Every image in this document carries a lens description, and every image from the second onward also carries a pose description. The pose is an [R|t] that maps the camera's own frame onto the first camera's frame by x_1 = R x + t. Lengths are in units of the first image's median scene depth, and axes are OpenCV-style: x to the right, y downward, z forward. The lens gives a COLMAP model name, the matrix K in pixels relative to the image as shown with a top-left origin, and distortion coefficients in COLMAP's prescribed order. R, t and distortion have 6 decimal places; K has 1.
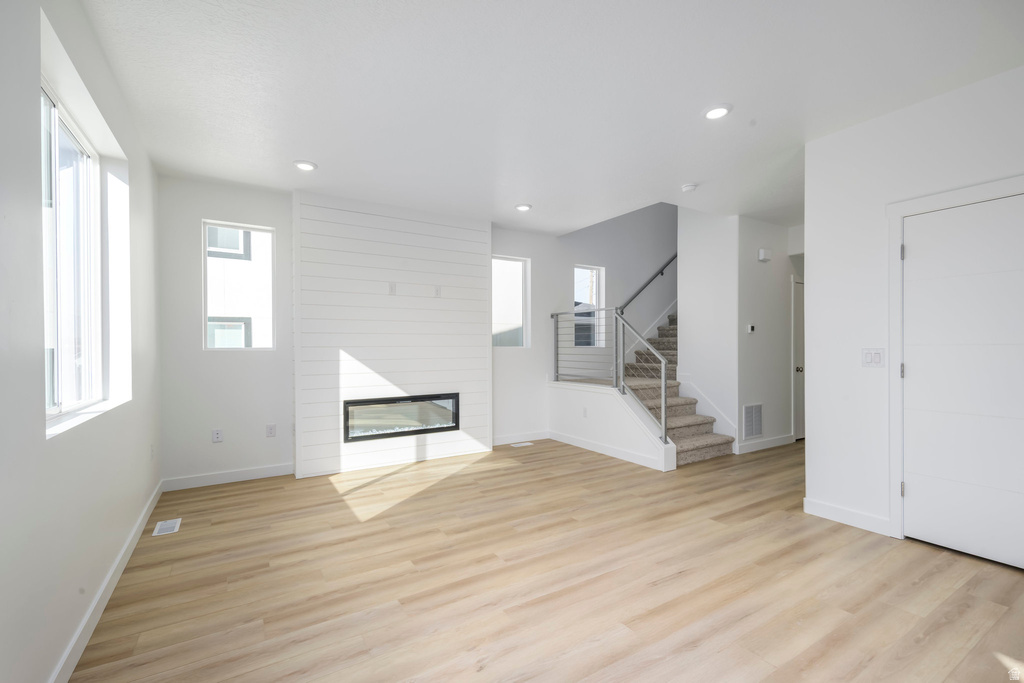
lens RADIAL K [[448.8, 0, 513.1], [0, 448.8, 347.2], [0, 0, 1]] dist [0.012112, -0.000120]
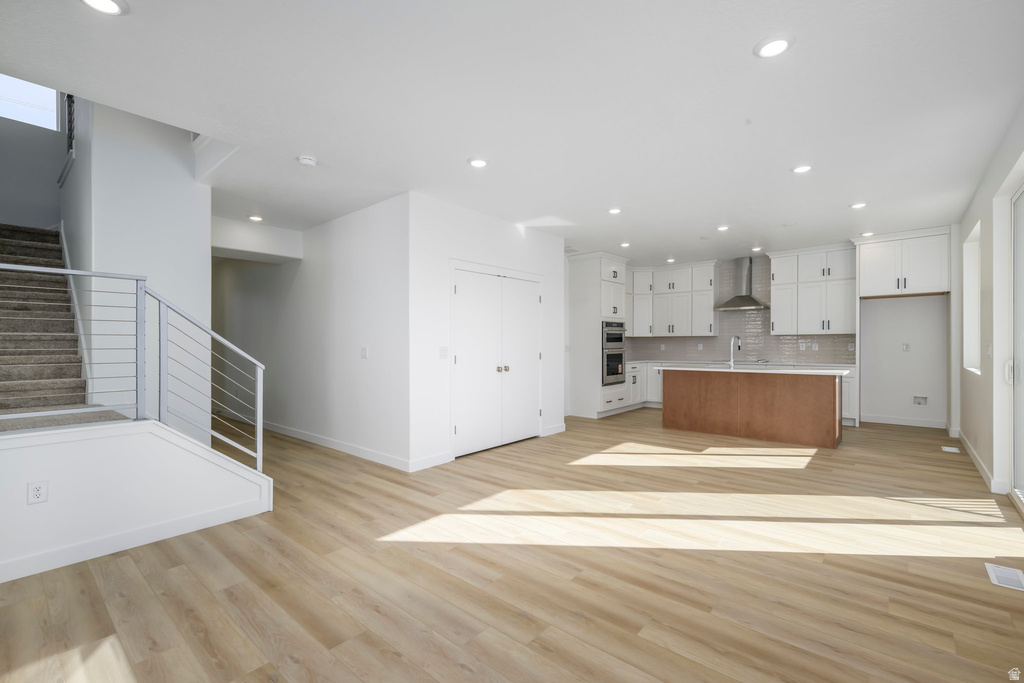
lens RADIAL K [[444.9, 0, 514.8], [0, 444.9, 344.7], [0, 0, 1]] dist [0.010420, -0.000235]
pose [[-0.298839, 0.005158, 0.954290, -0.538641], [0.007527, 0.999967, -0.003048, 0.001859], [-0.954274, 0.006272, -0.298868, 0.873701]]
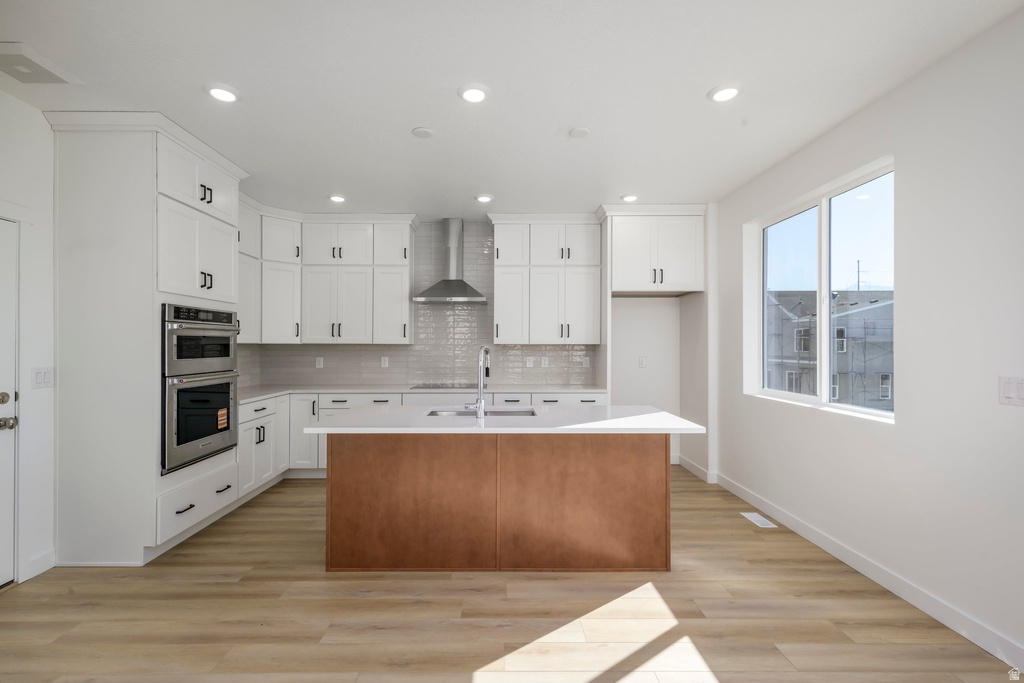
lens RADIAL K [[449.7, 0, 498.6], [0, 449.7, 349.5], [0, 0, 1]] dist [0.011960, -0.000035]
pose [[-0.851060, 0.000600, 0.525068, 0.243022], [0.003737, 0.999981, 0.004915, -0.026326], [-0.525055, 0.006145, -0.851046, 0.336410]]
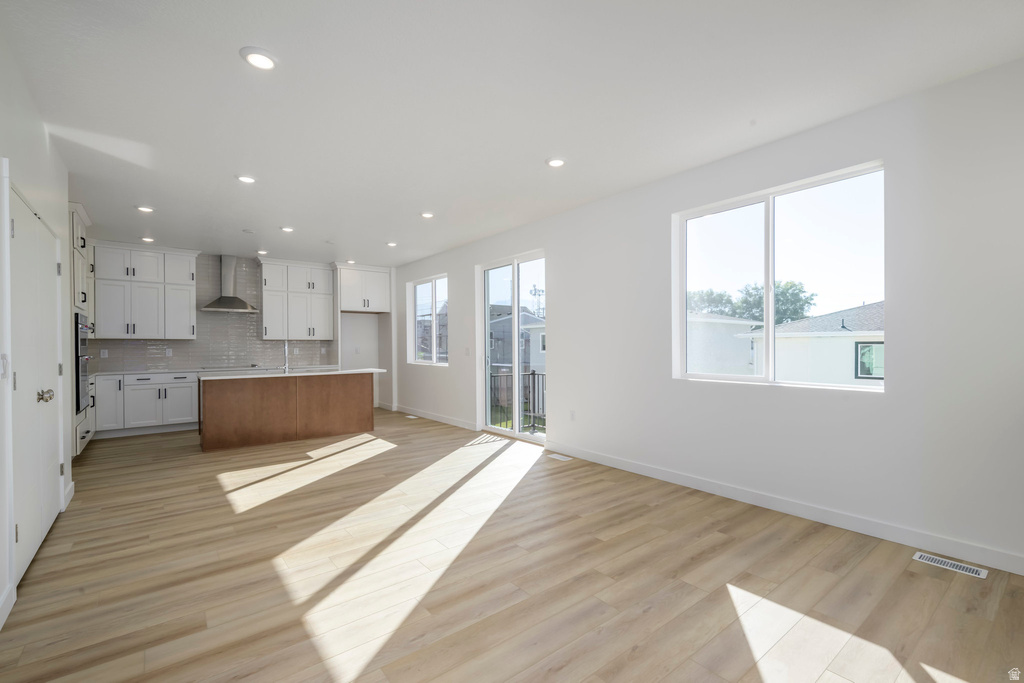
lens RADIAL K [[448.8, 0, 513.1], [0, 448.8, 347.2], [0, 0, 1]] dist [0.012112, -0.000120]
pose [[-0.993372, 0.011459, -0.114367, 0.066891], [0.011082, 0.999931, 0.003930, 0.000301], [0.114404, 0.002637, -0.993431, 1.274848]]
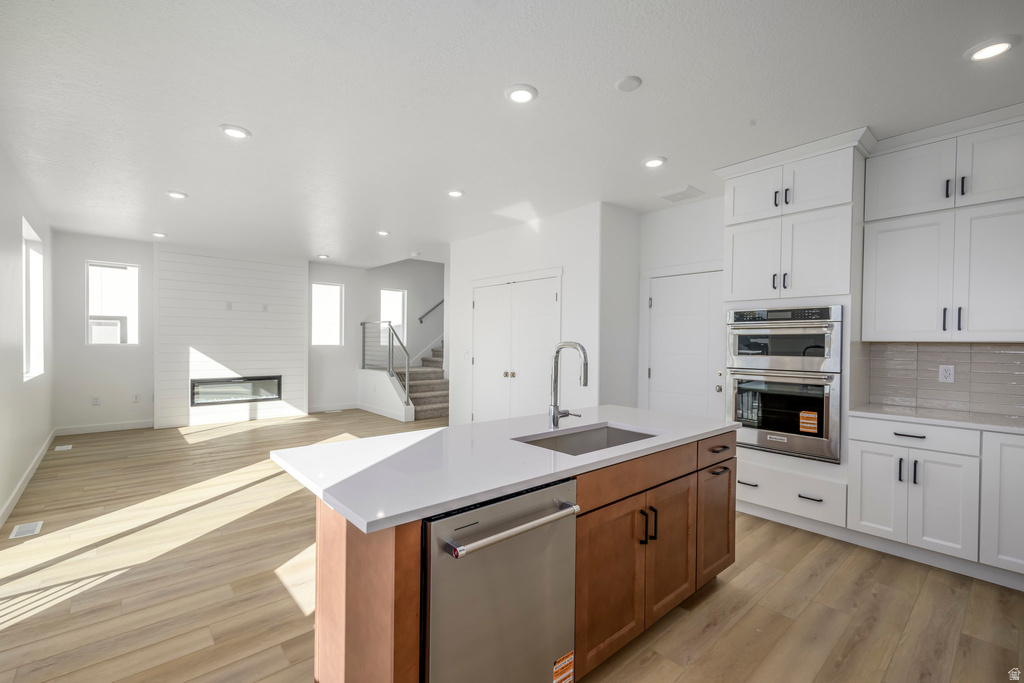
lens RADIAL K [[448.8, 0, 513.1], [0, 448.8, 347.2], [0, 0, 1]] dist [0.012112, -0.000120]
pose [[0.985331, 0.014451, 0.170042, 0.469085], [-0.016466, 0.999810, 0.010446, -0.025661], [-0.169858, -0.013092, 0.985382, -0.742735]]
